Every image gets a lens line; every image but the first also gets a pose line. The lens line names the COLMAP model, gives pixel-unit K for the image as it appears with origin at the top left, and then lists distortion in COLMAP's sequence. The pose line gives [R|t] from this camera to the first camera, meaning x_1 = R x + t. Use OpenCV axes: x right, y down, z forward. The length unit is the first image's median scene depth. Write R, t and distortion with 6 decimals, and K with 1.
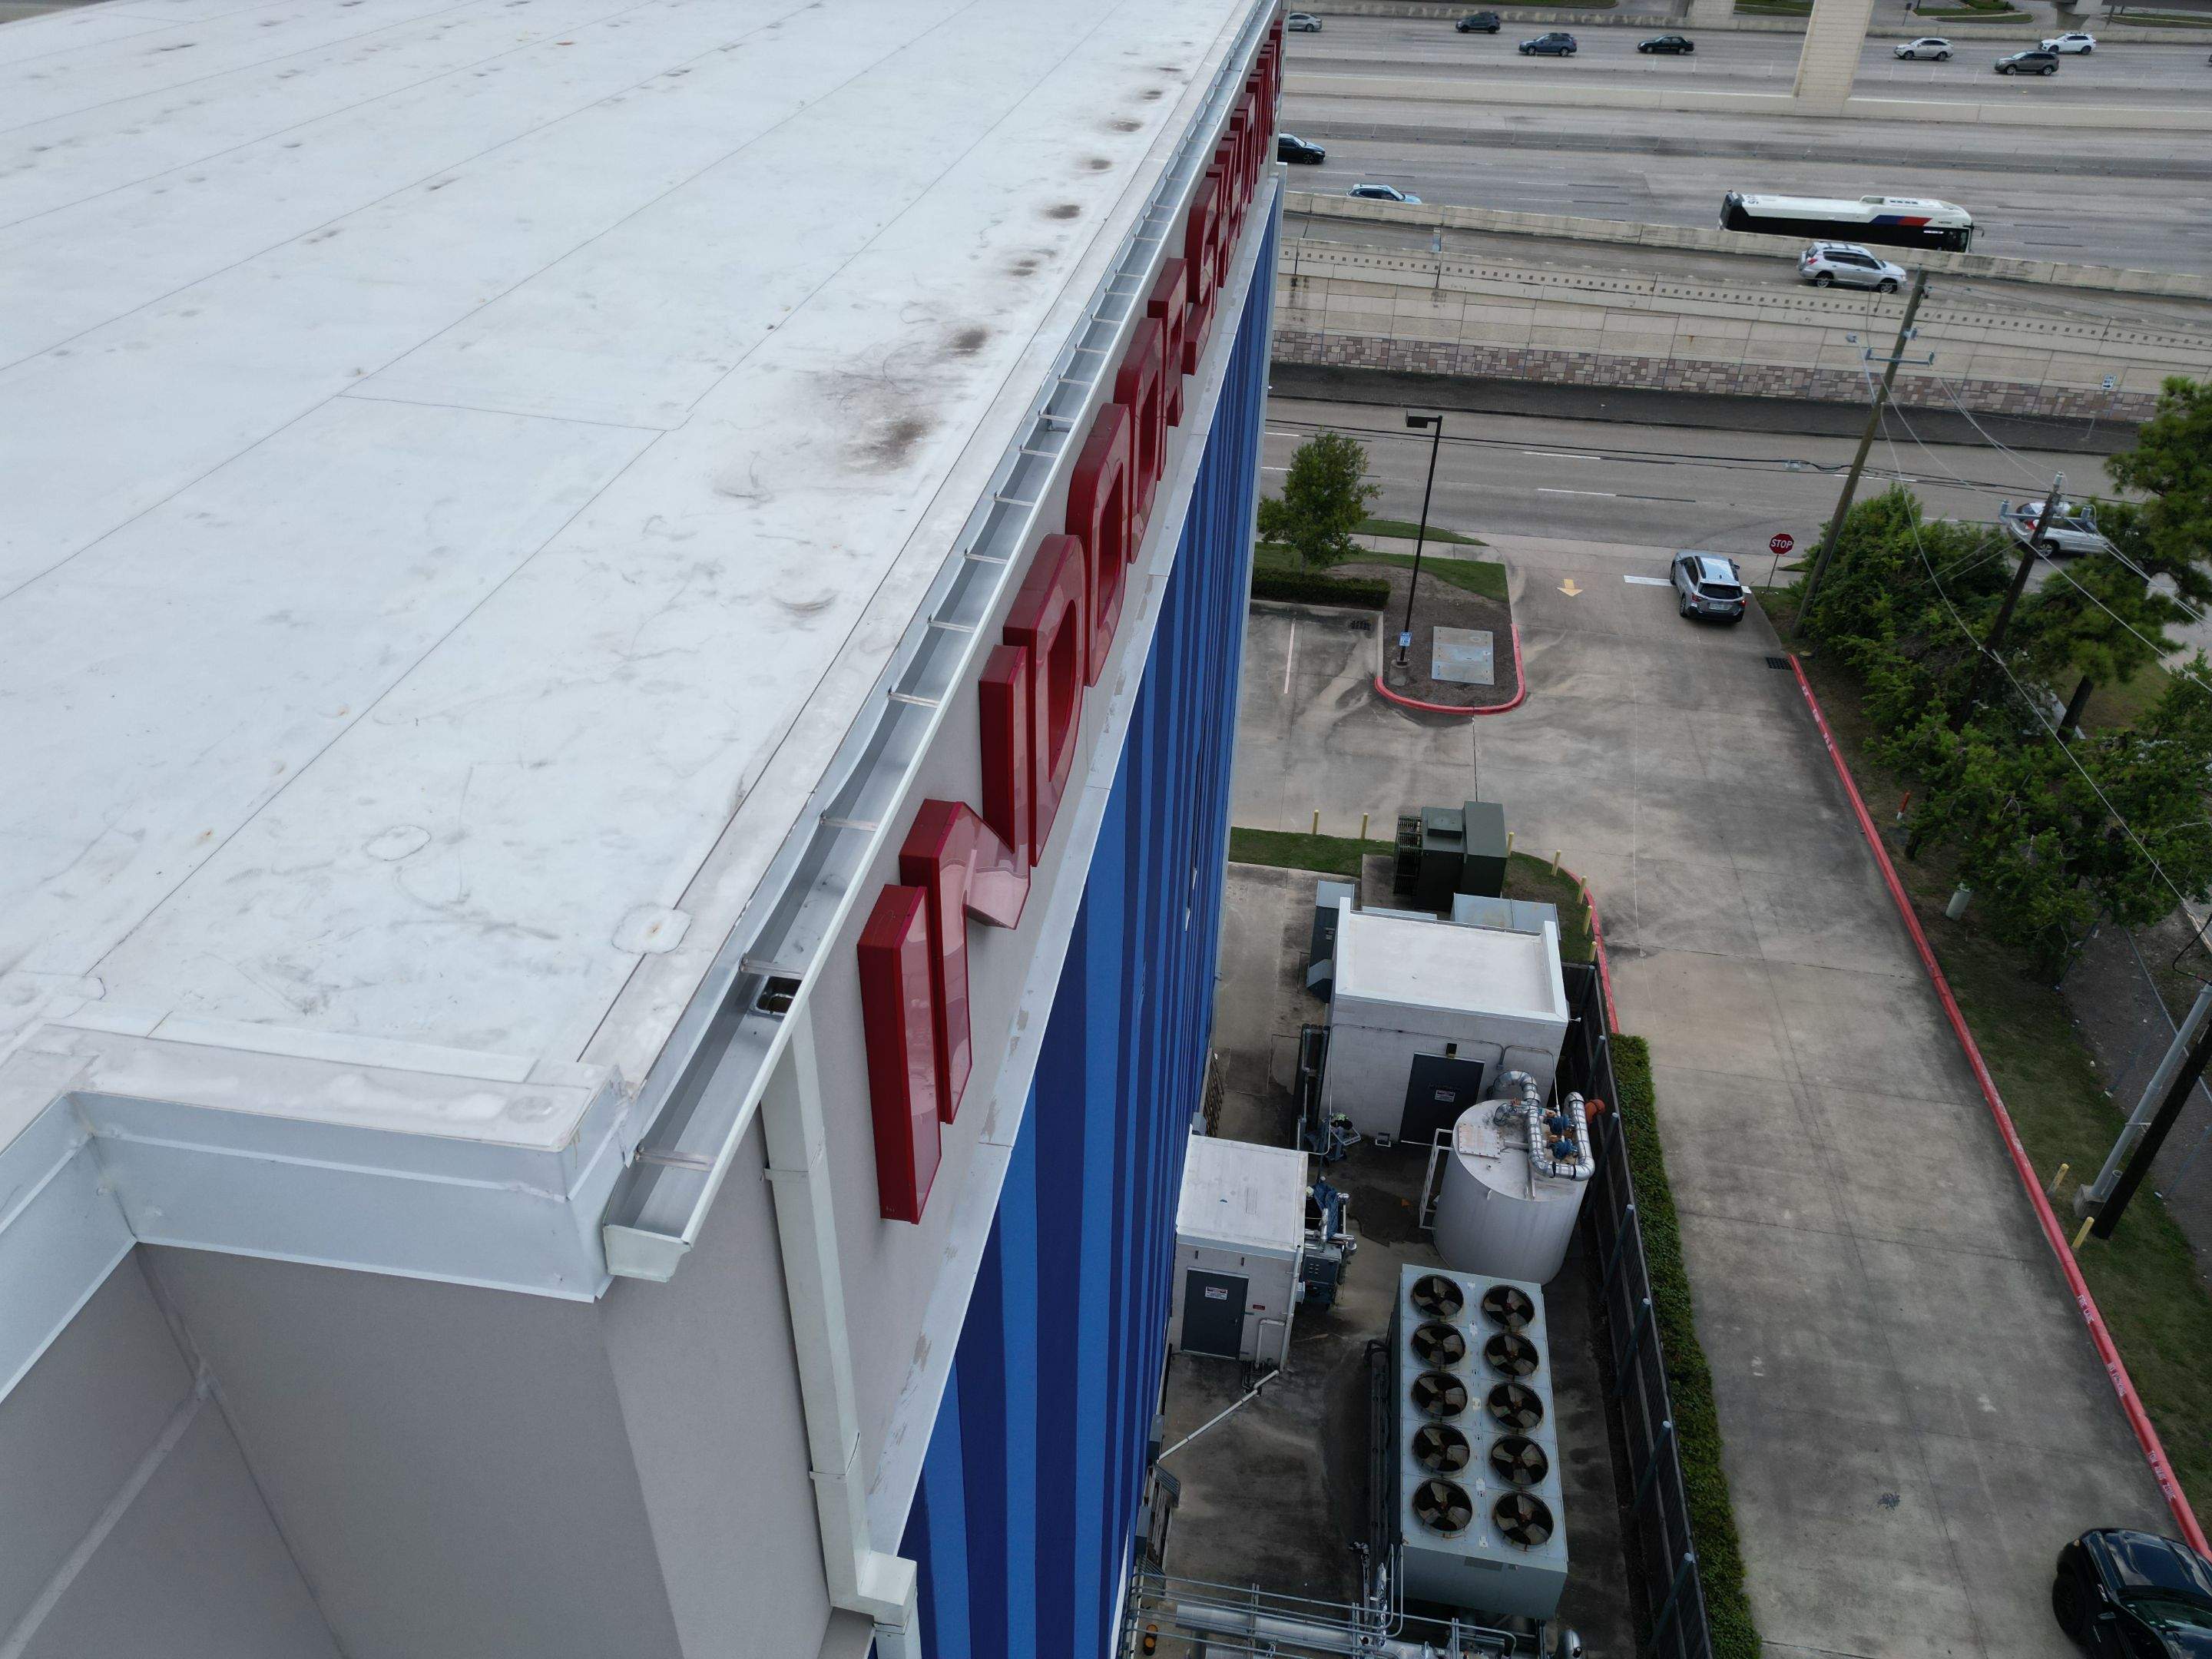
lens RADIAL K [[1552.5, 0, 1106.0], [0, 1552.5, 829.5], [0, 0, 1]] dist [0.076631, -0.077440]
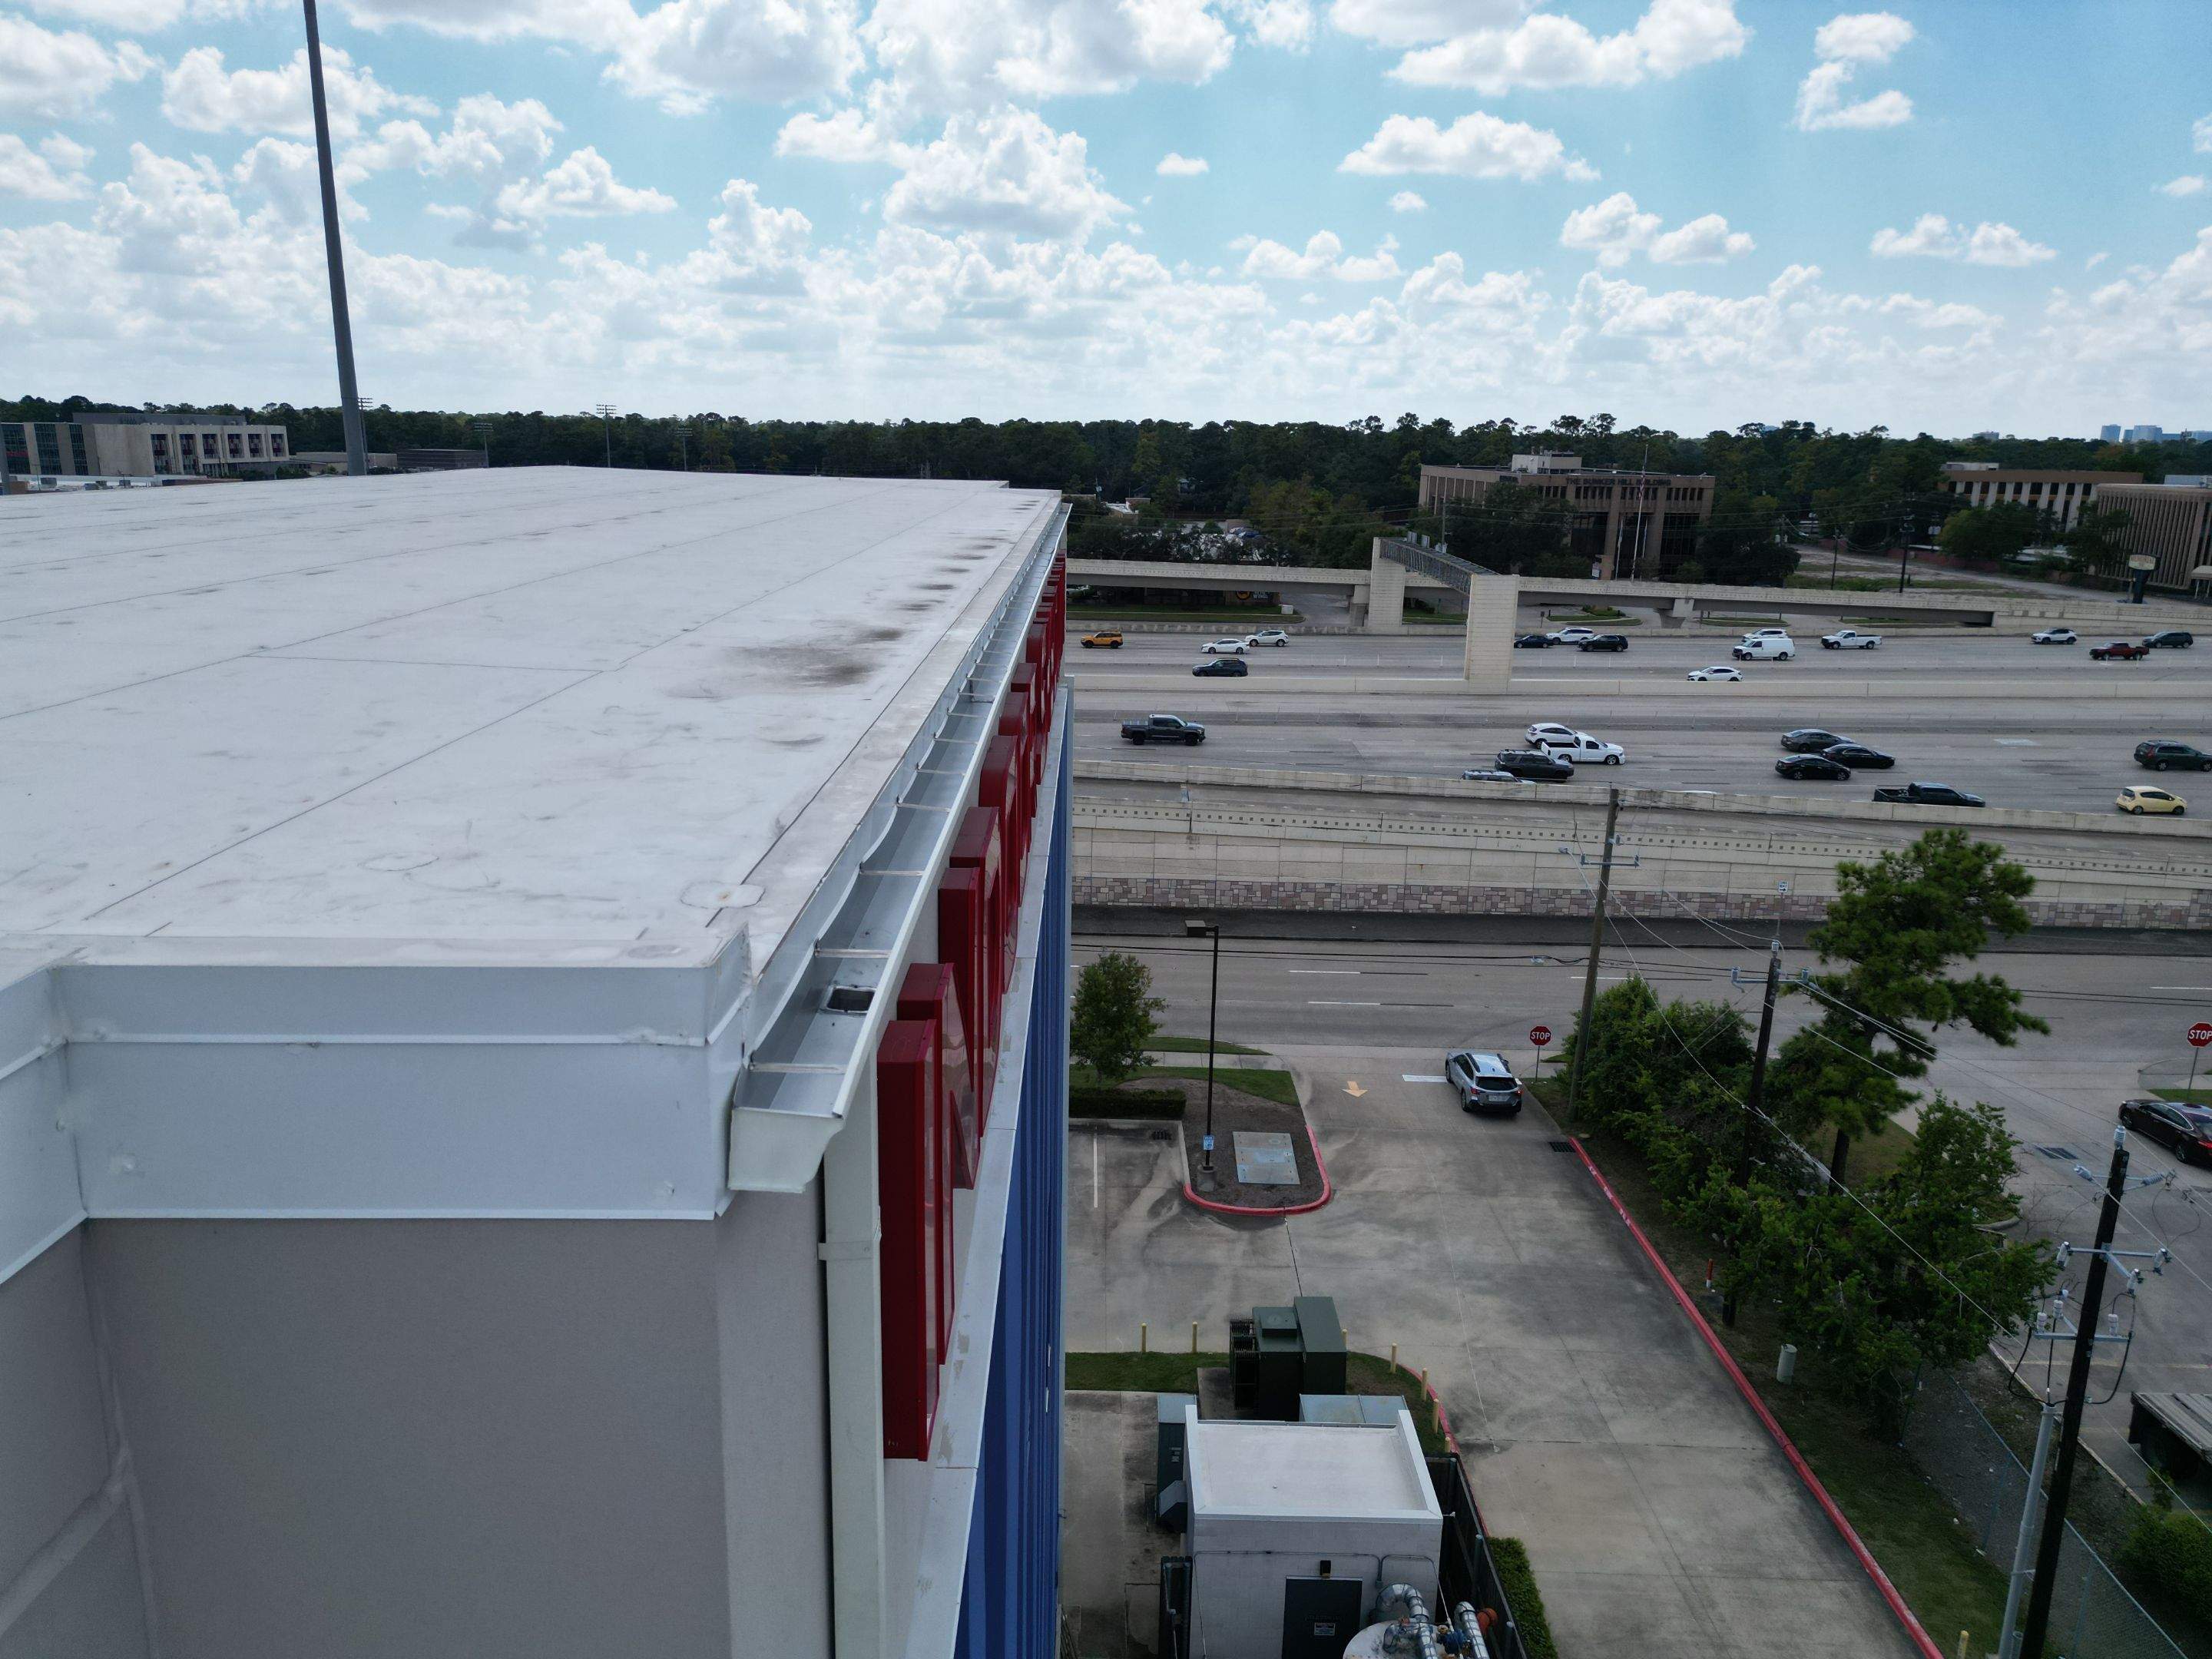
lens RADIAL K [[1552.5, 0, 1106.0], [0, 1552.5, 829.5], [0, 0, 1]] dist [0.076631, -0.077440]
pose [[0.987483, -0.041944, 0.152044, -0.017389], [0.092687, 0.934297, -0.344236, 0.029384], [-0.127616, 0.354020, 0.926490, 0.011921]]
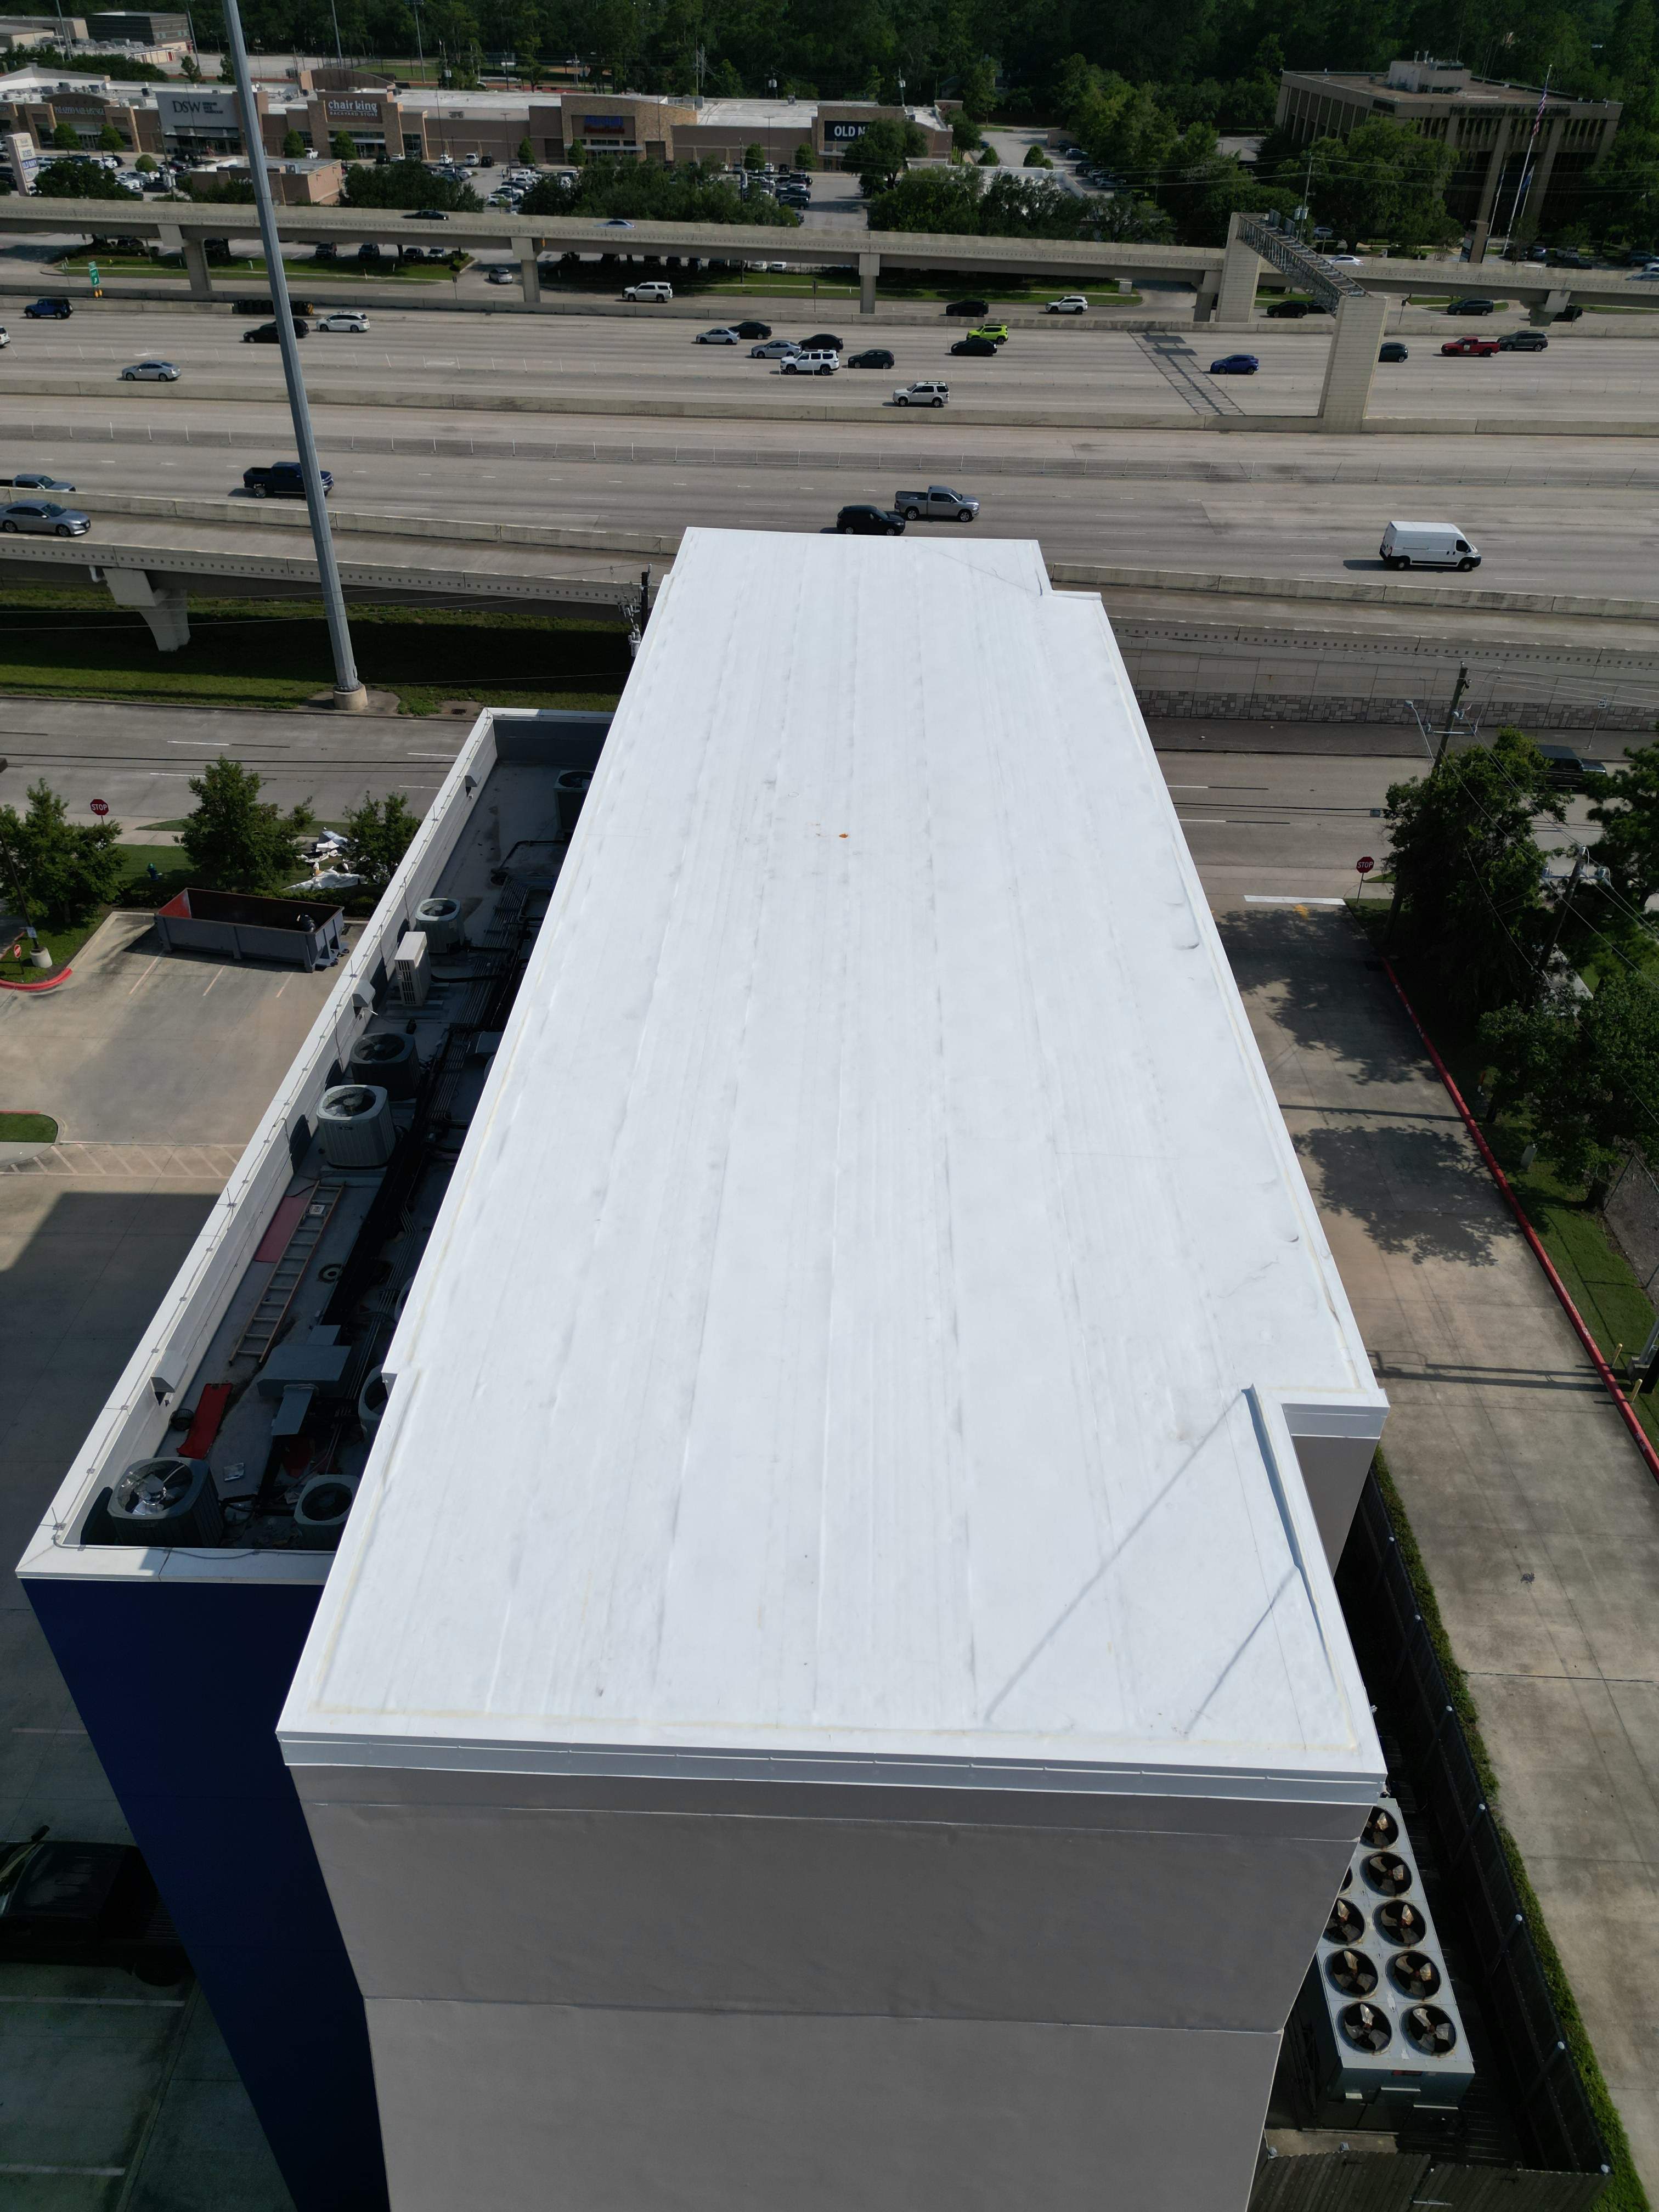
lens RADIAL K [[1563.3, 0, 829.5], [0, 1563.3, 1106.0], [0, 0, 1]] dist [0.064562, -0.058374]
pose [[0.991697, -0.076033, 0.103708, -0.168396], [0.073823, 0.996958, 0.024991, -0.065078], [-0.105292, -0.017128, 0.994294, -0.248675]]
